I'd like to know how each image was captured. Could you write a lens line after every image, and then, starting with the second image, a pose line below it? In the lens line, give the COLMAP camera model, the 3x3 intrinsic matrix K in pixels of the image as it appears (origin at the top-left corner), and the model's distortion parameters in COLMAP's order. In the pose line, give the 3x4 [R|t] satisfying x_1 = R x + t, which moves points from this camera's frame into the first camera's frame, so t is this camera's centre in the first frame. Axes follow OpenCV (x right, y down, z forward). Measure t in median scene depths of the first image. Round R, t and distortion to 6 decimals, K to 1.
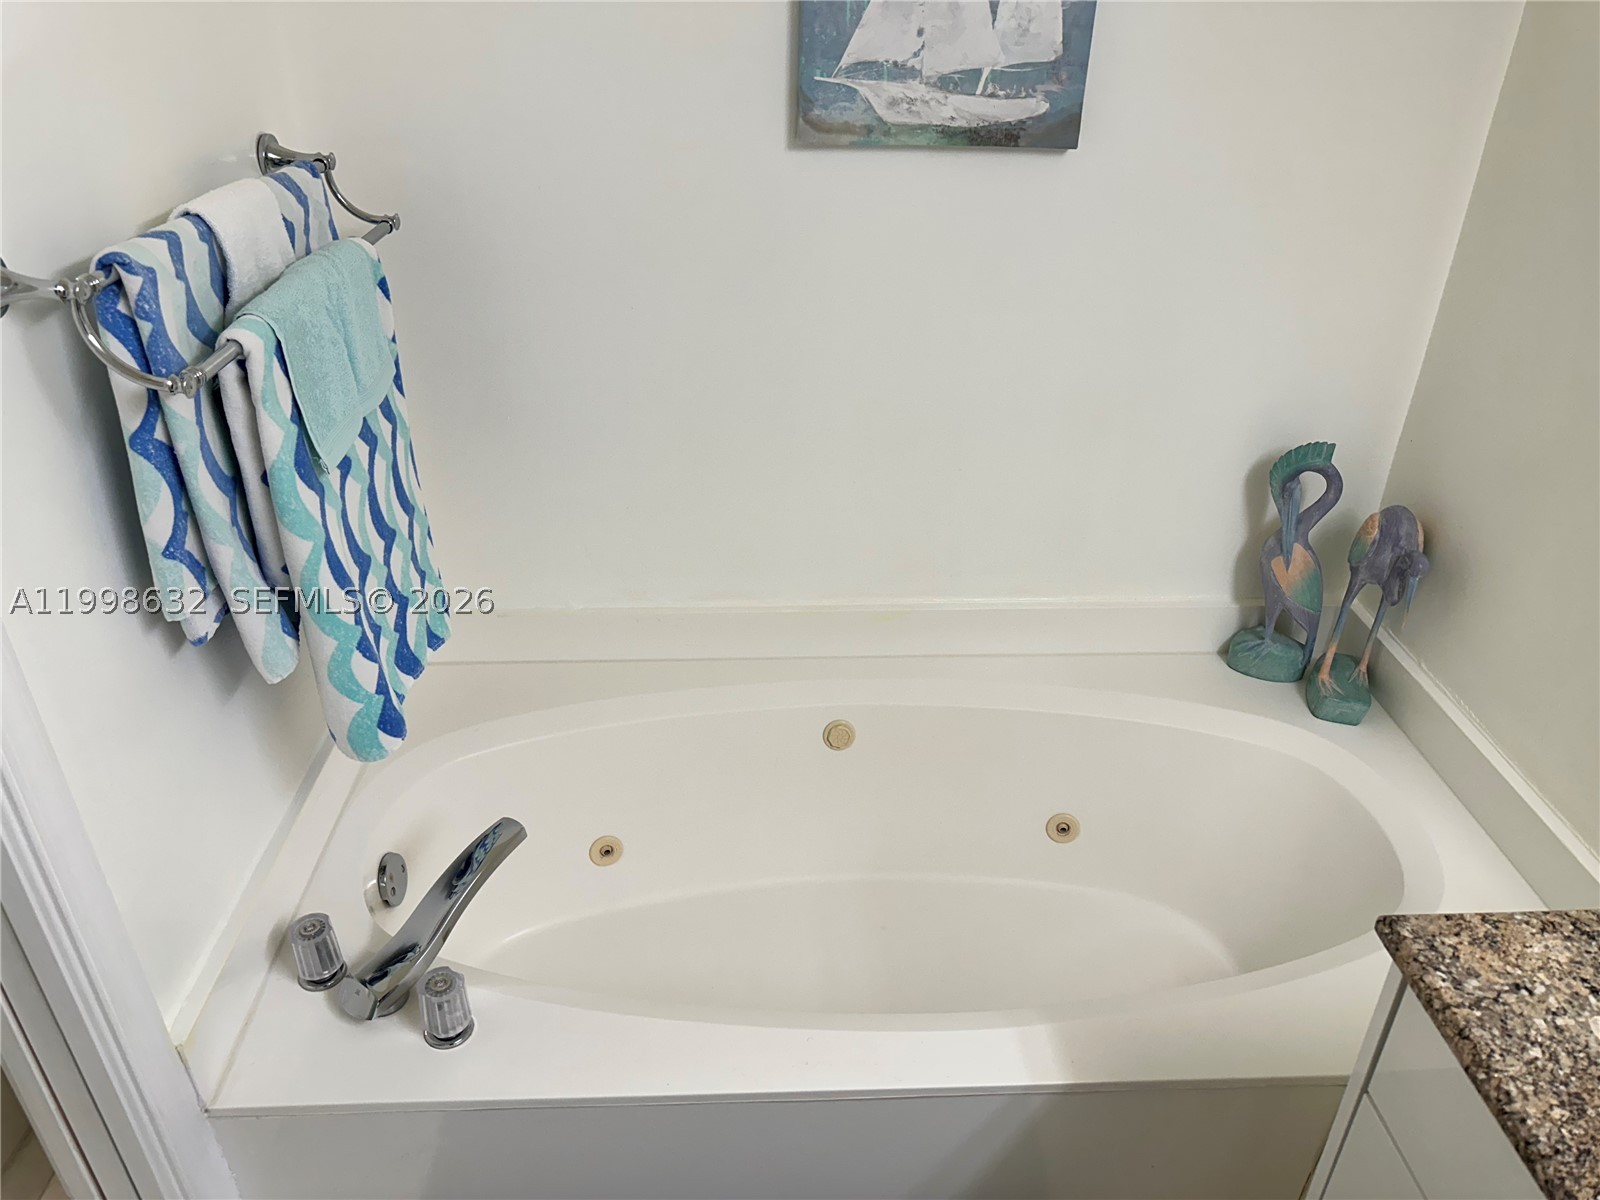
lens RADIAL K [[1131.8, 0, 779.7], [0, 1131.8, 601.1], [0, 0, 1]] dist [0.012868, -0.025558]
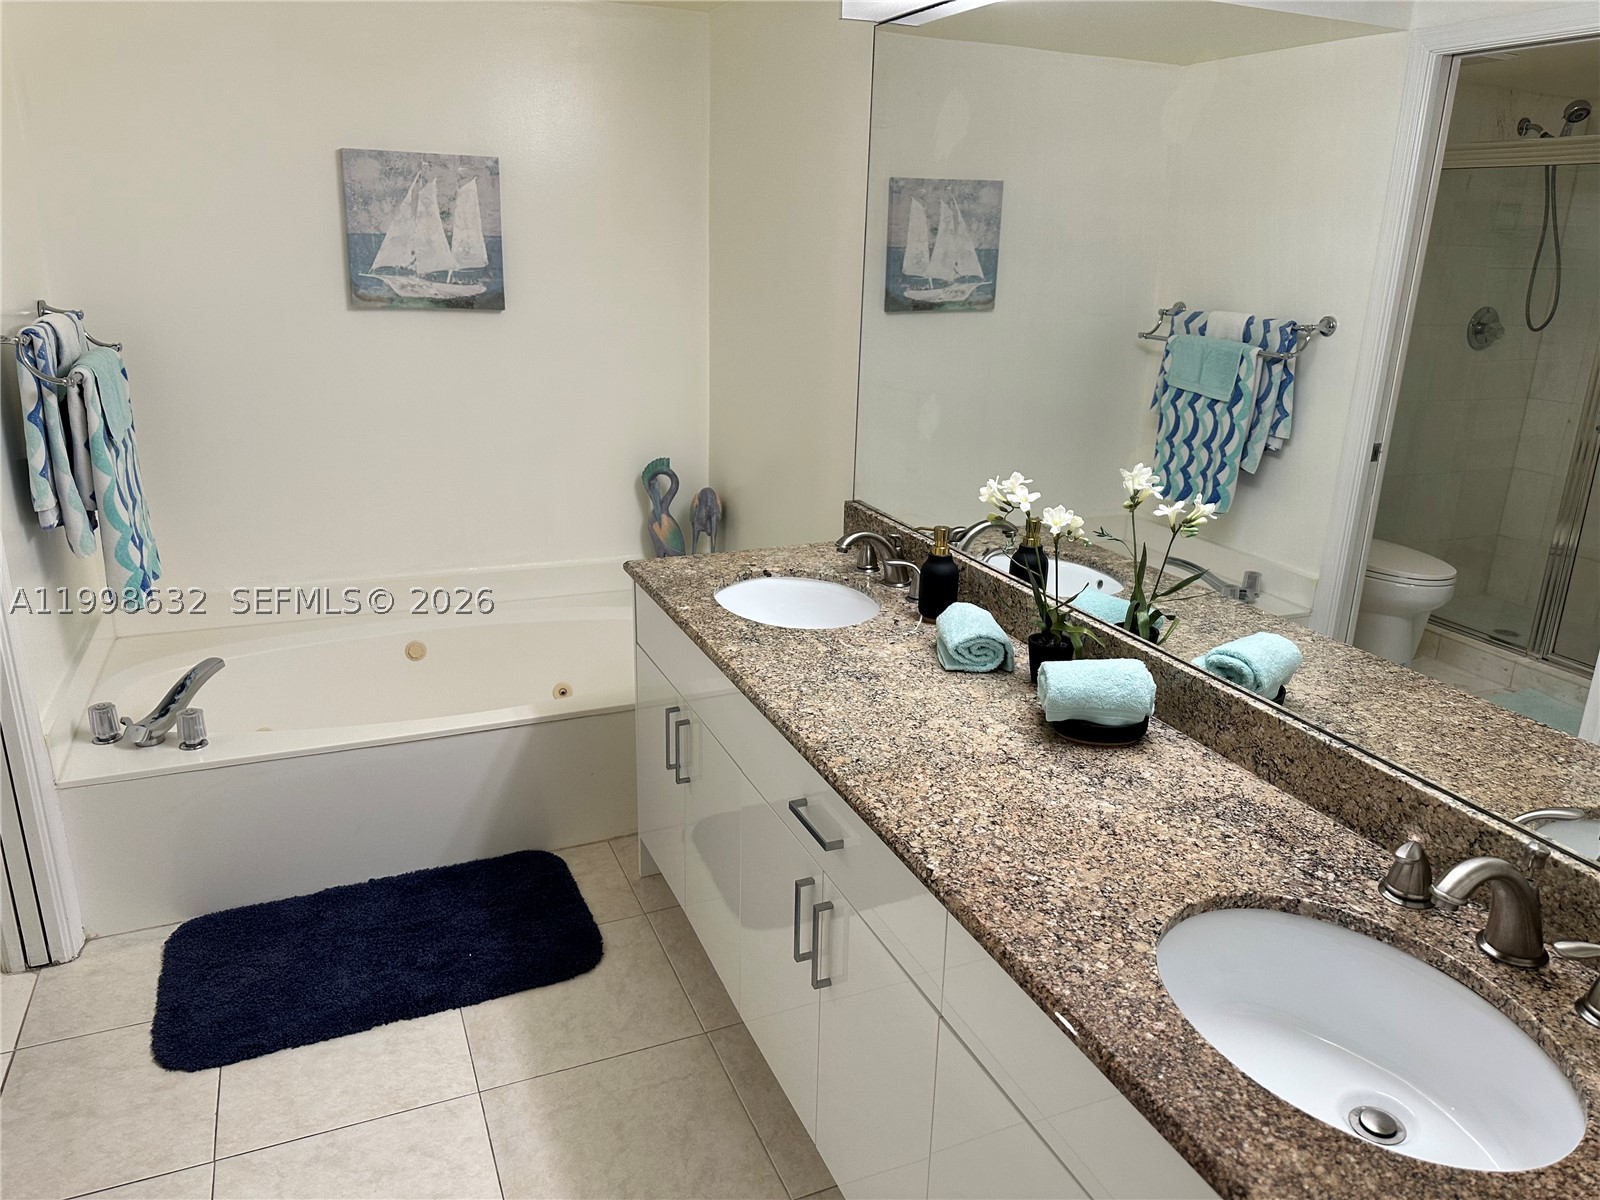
lens RADIAL K [[1131.8, 0, 779.7], [0, 1131.8, 601.1], [0, 0, 1]] dist [0.012868, -0.025558]
pose [[0.939422, -0.091782, 0.330246, 0.015458], [0.154011, 0.973773, -0.167471, 0.516145], [-0.306214, 0.208187, 0.928919, -0.901437]]
